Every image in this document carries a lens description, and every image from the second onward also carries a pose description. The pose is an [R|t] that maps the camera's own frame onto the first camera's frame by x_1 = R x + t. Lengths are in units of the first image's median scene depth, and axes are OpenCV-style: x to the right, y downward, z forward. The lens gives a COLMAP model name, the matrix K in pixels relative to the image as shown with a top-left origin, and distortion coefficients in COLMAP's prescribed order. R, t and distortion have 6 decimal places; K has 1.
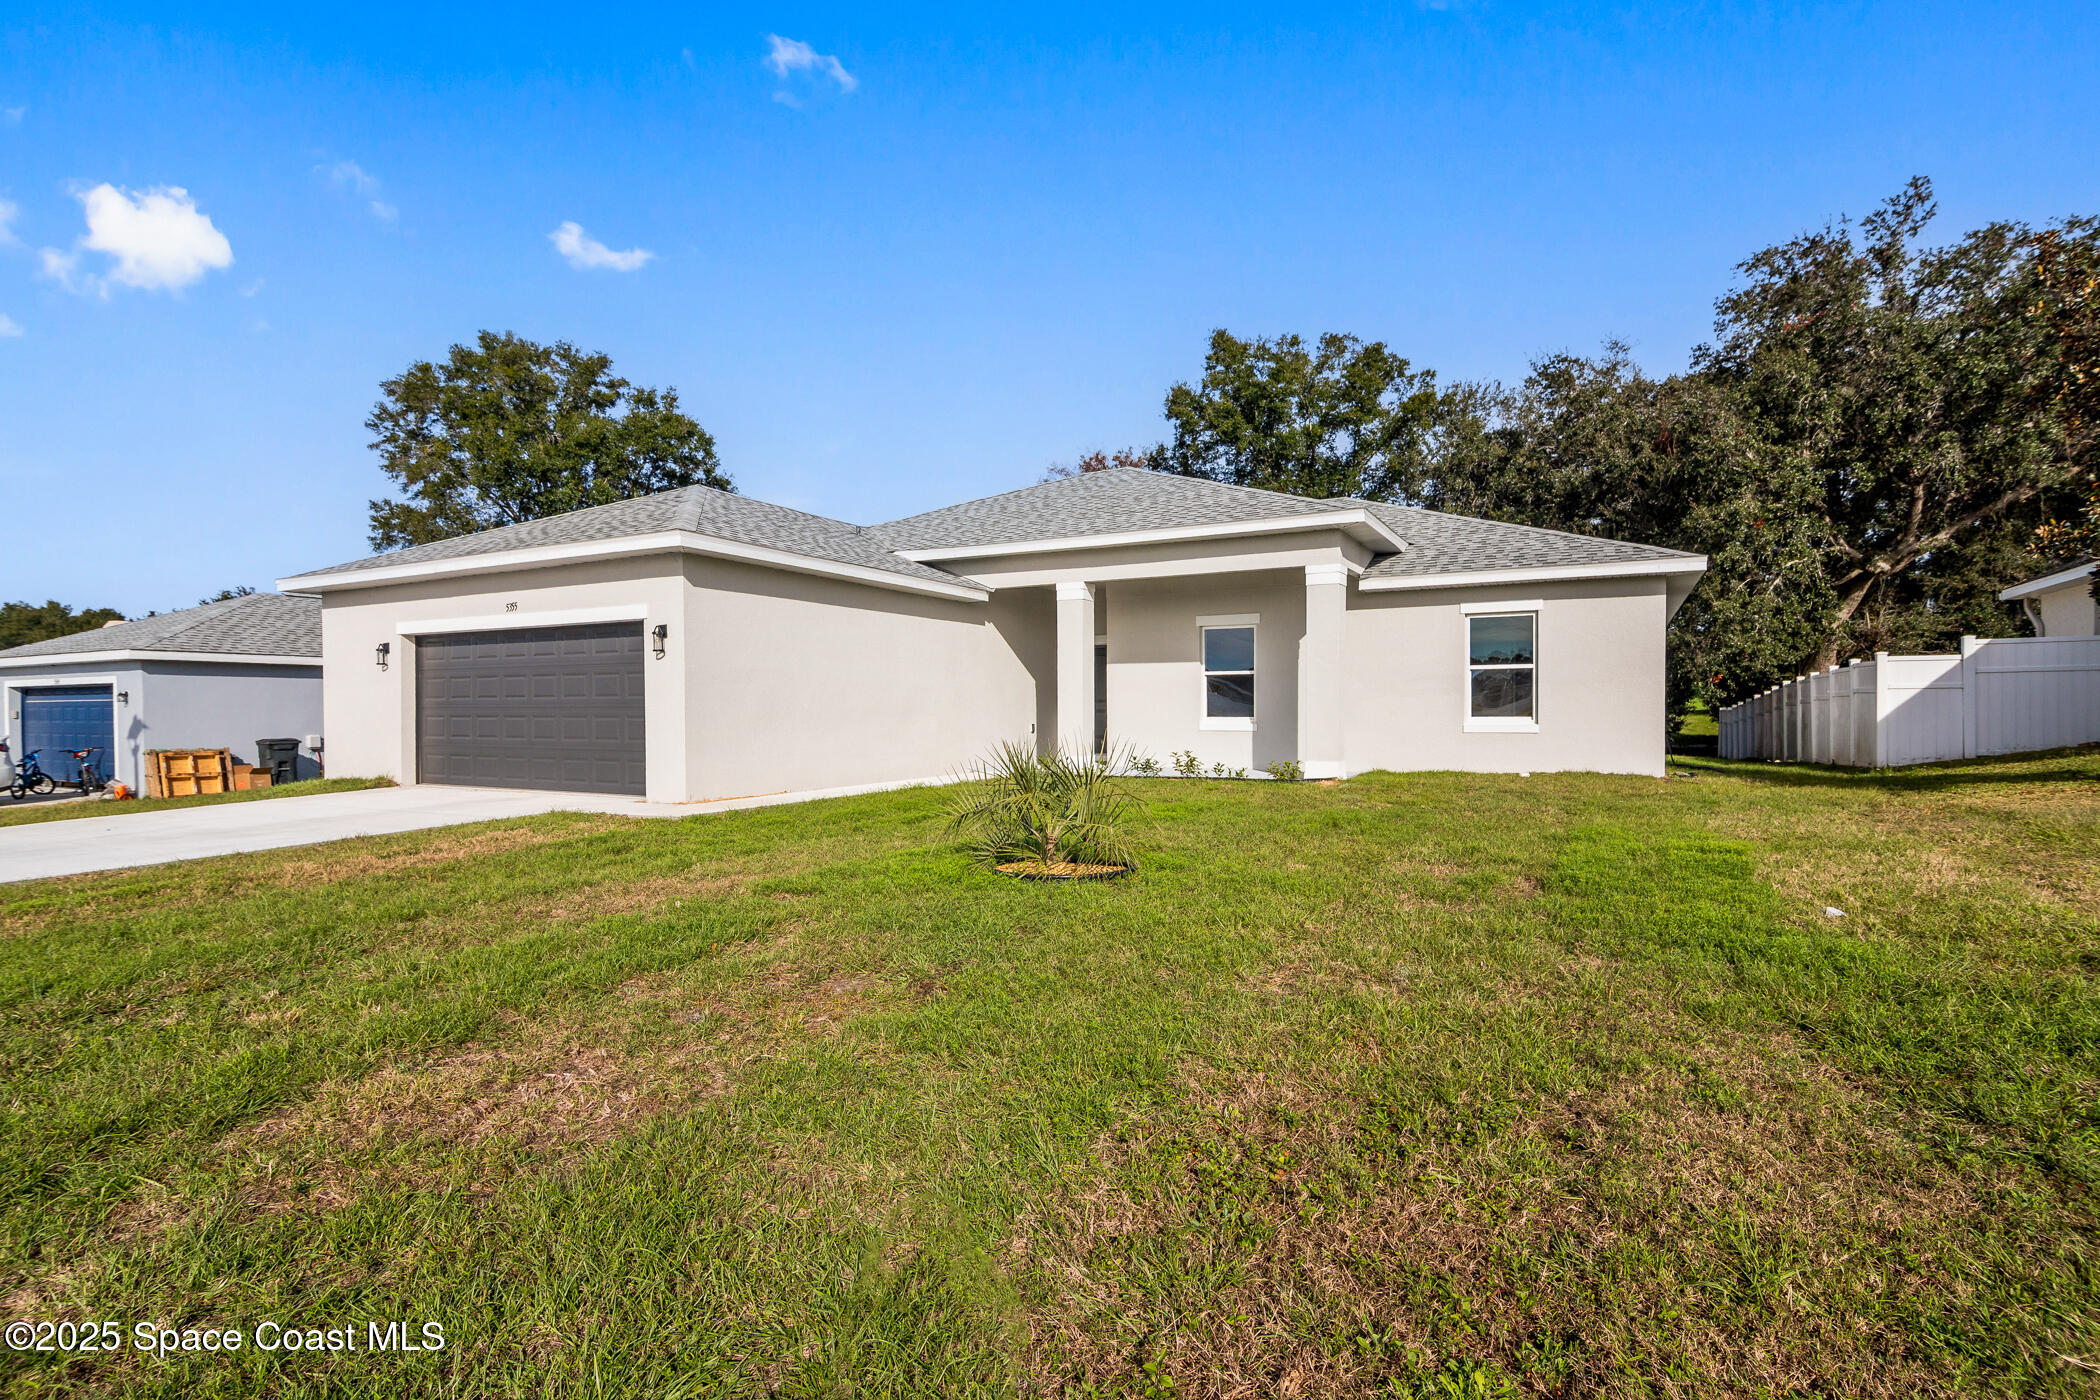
lens RADIAL K [[998.2, 0, 1064.4], [0, 998.2, 707.5], [0, 0, 1]] dist [-0.003128, -0.000799]
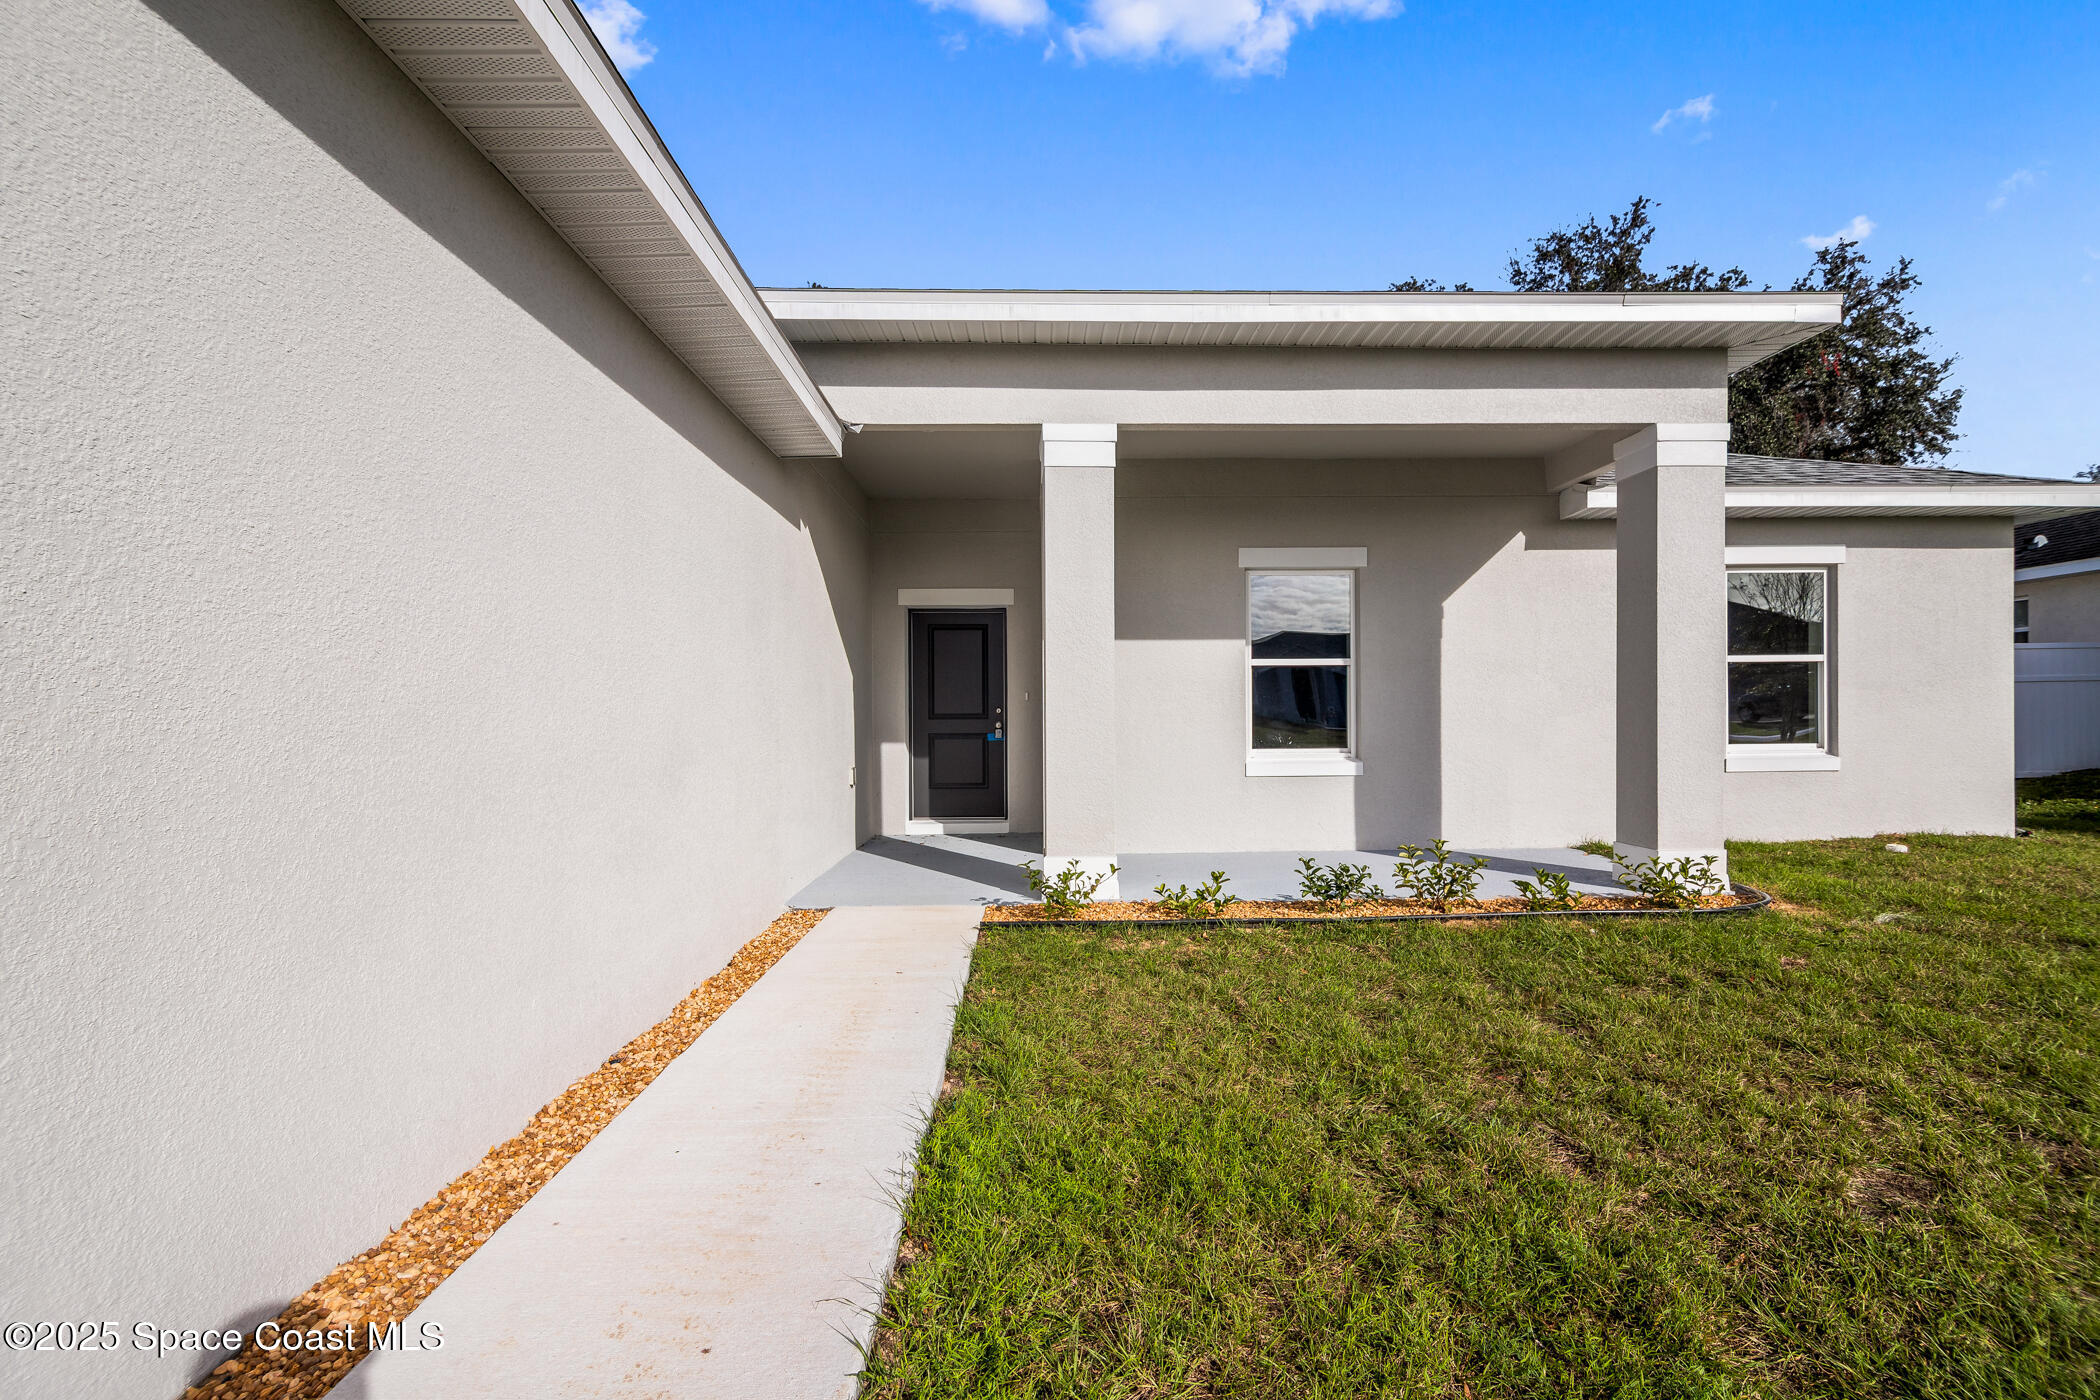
lens RADIAL K [[918.0, 0, 1061.7], [0, 918.0, 705.9], [0, 0, 1]] dist [-0.000305, -0.000276]
pose [[0.872781, 0.001385, 0.488111, -0.181661], [0.002468, 0.999971, -0.007251, -0.009807], [-0.488106, 0.007533, 0.872752, 0.697501]]
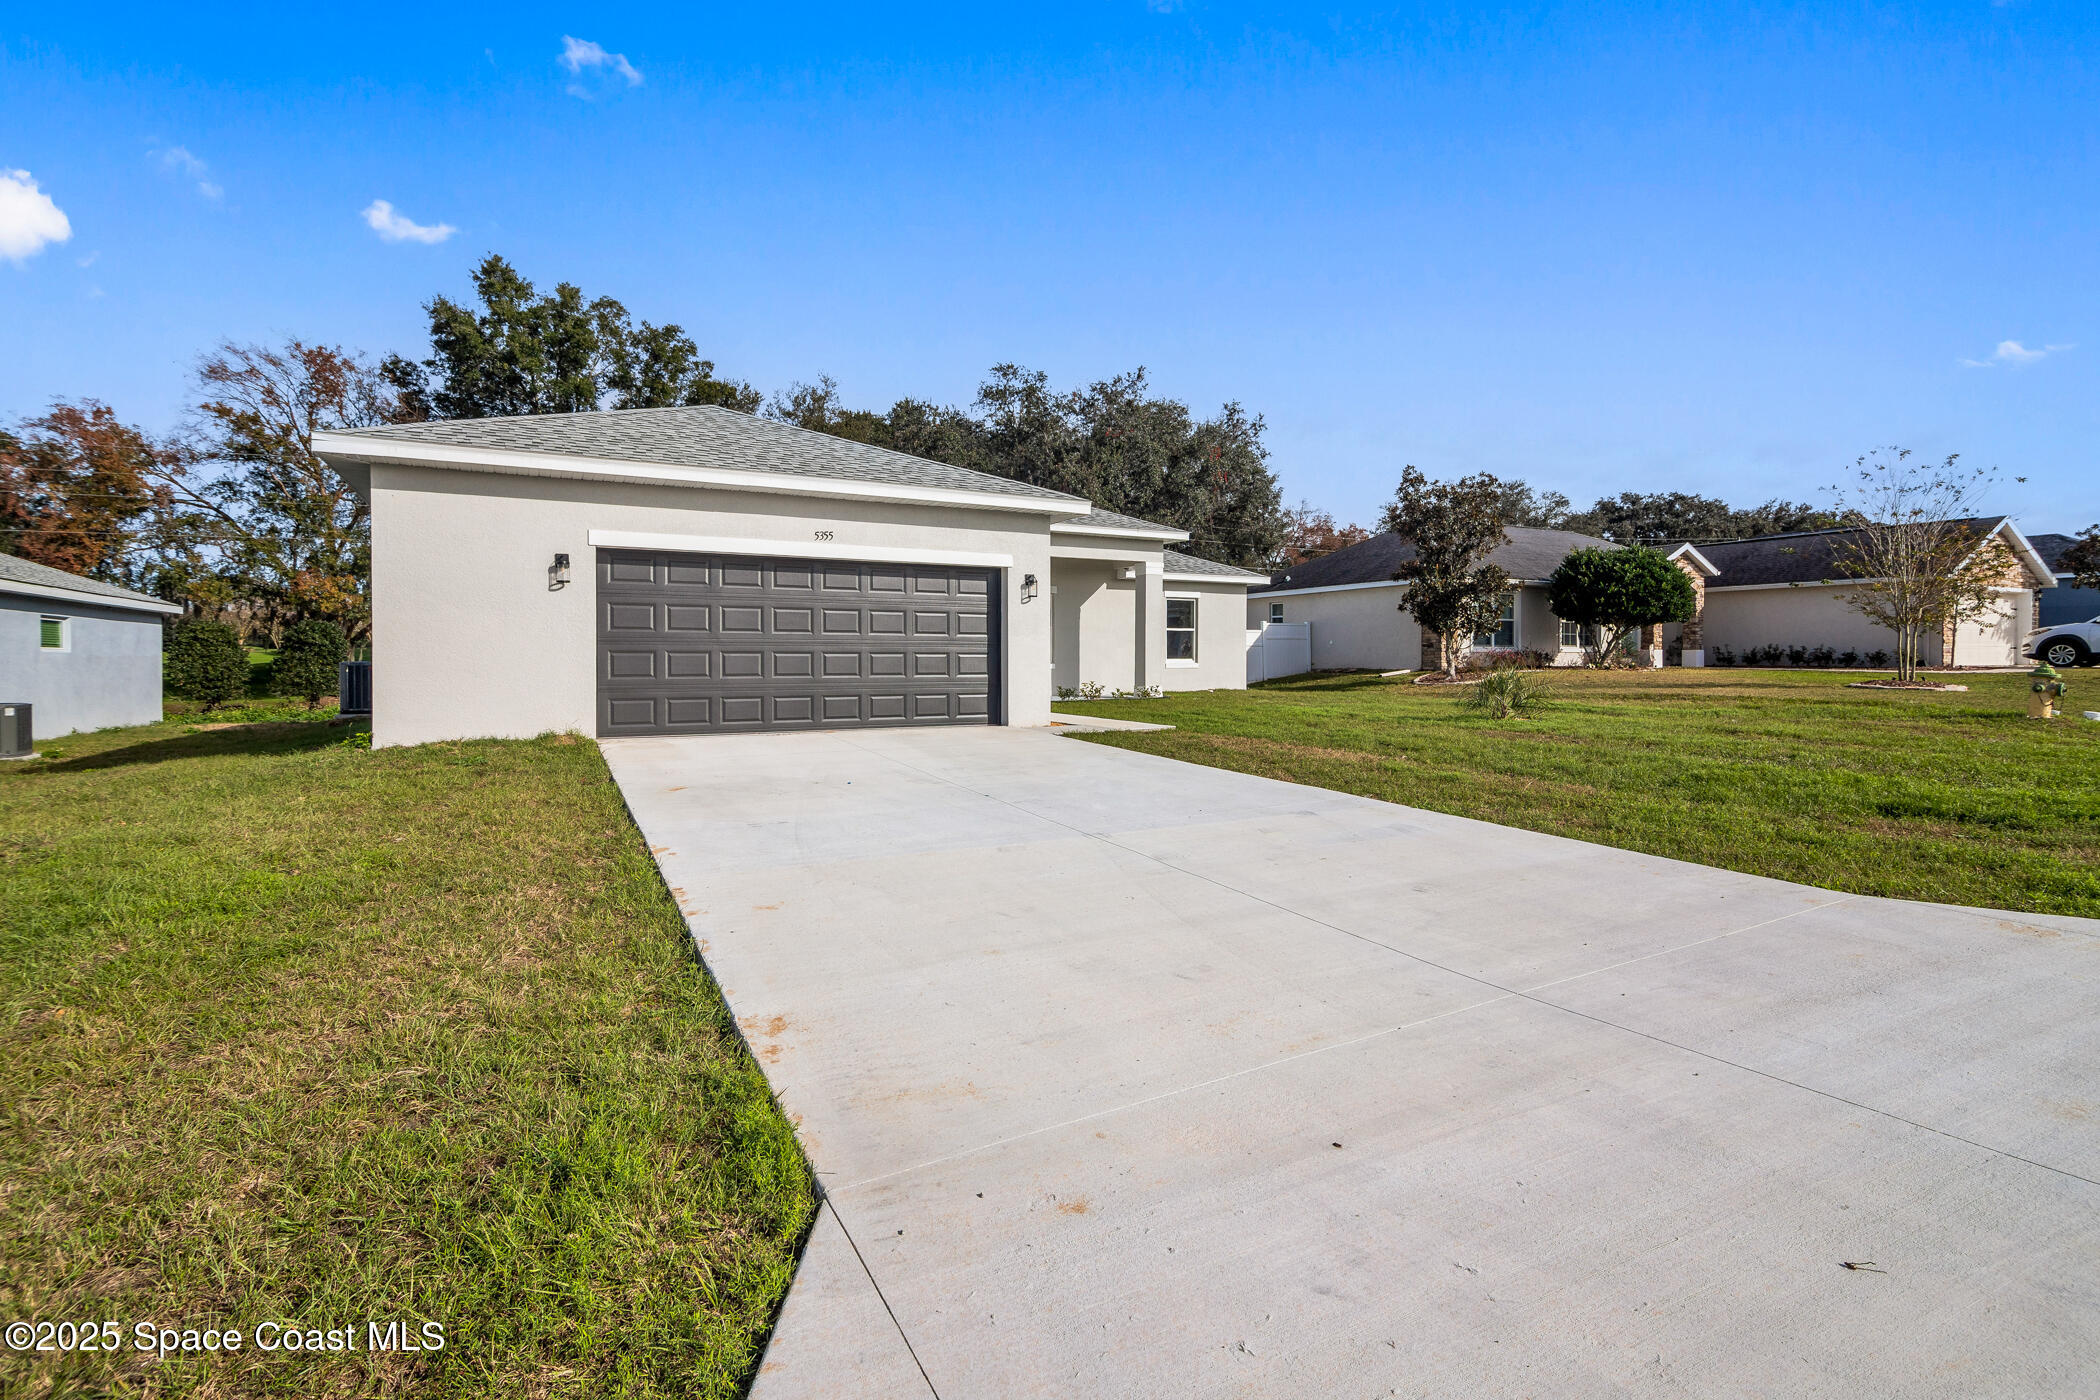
lens RADIAL K [[927.5, 0, 1047.5], [0, 927.5, 663.7], [0, 0, 1]] dist [0.000756, -0.000001]
pose [[0.561823, -0.001324, 0.827257, -0.958126], [0.002005, 0.999998, 0.000238, 0.016105], [-0.827255, 0.001525, 0.561824, 0.279104]]
